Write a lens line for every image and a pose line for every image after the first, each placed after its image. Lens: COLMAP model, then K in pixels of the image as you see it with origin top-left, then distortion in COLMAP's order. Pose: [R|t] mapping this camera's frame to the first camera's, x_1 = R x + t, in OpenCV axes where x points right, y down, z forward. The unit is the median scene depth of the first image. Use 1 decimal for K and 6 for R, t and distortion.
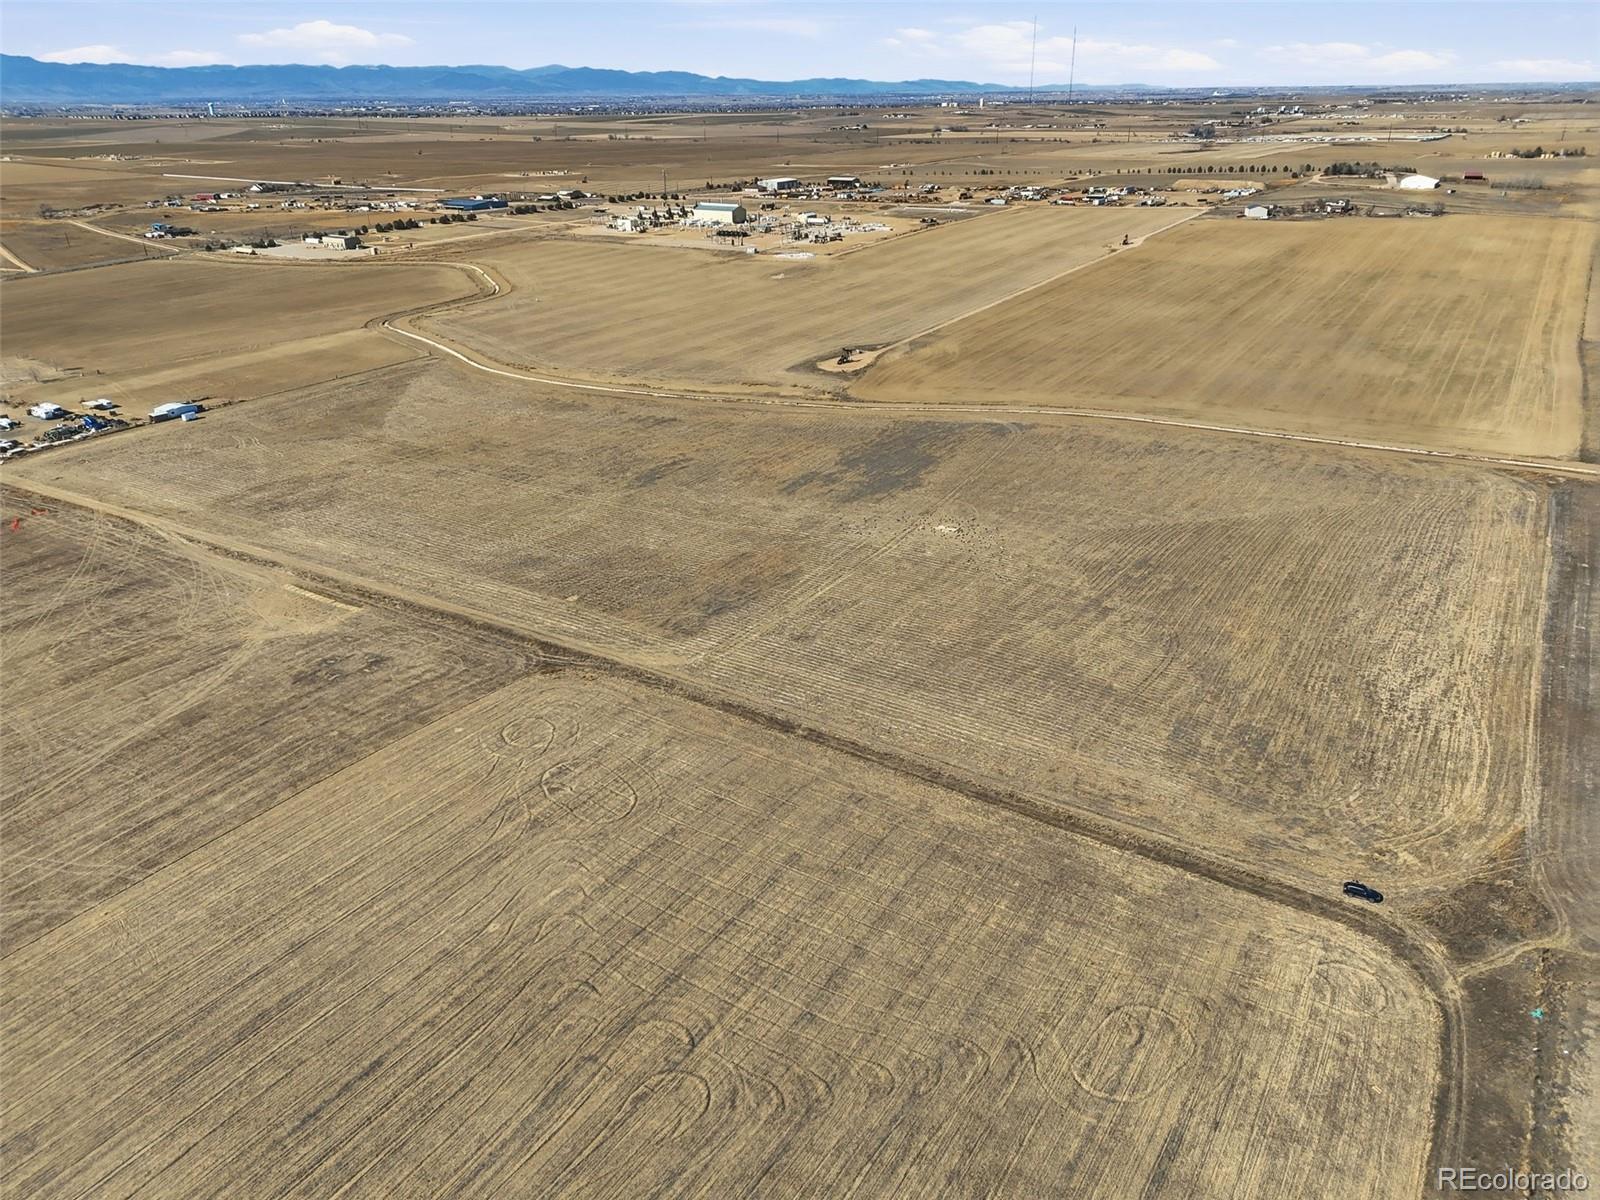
lens RADIAL K [[1163.4, 0, 803.3], [0, 1163.4, 602.9], [0, 0, 1]] dist [0.071140, -0.063476]
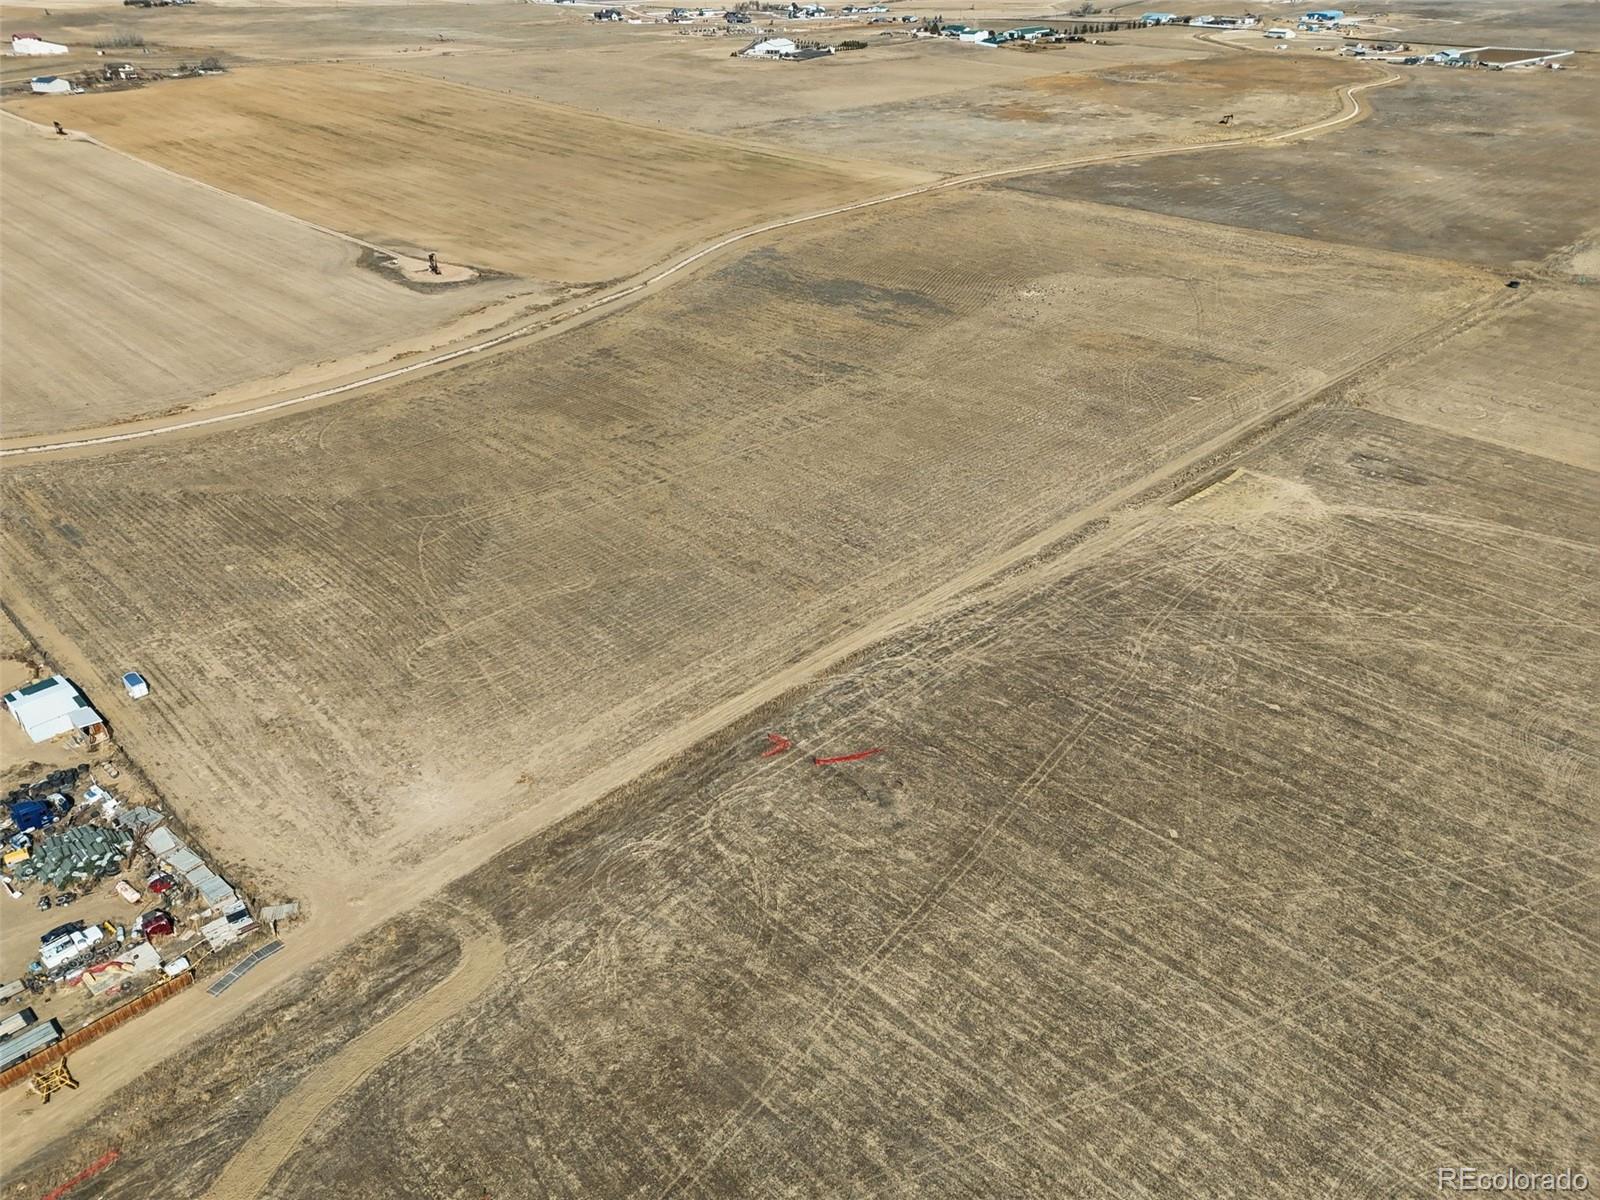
lens RADIAL K [[1163.4, 0, 803.3], [0, 1163.4, 602.9], [0, 0, 1]] dist [0.071140, -0.063476]
pose [[0.225274, -0.476286, 0.849943, -1.178779], [0.397439, 0.841408, 0.366163, -0.351941], [-0.889547, 0.255313, 0.378842, 0.880228]]
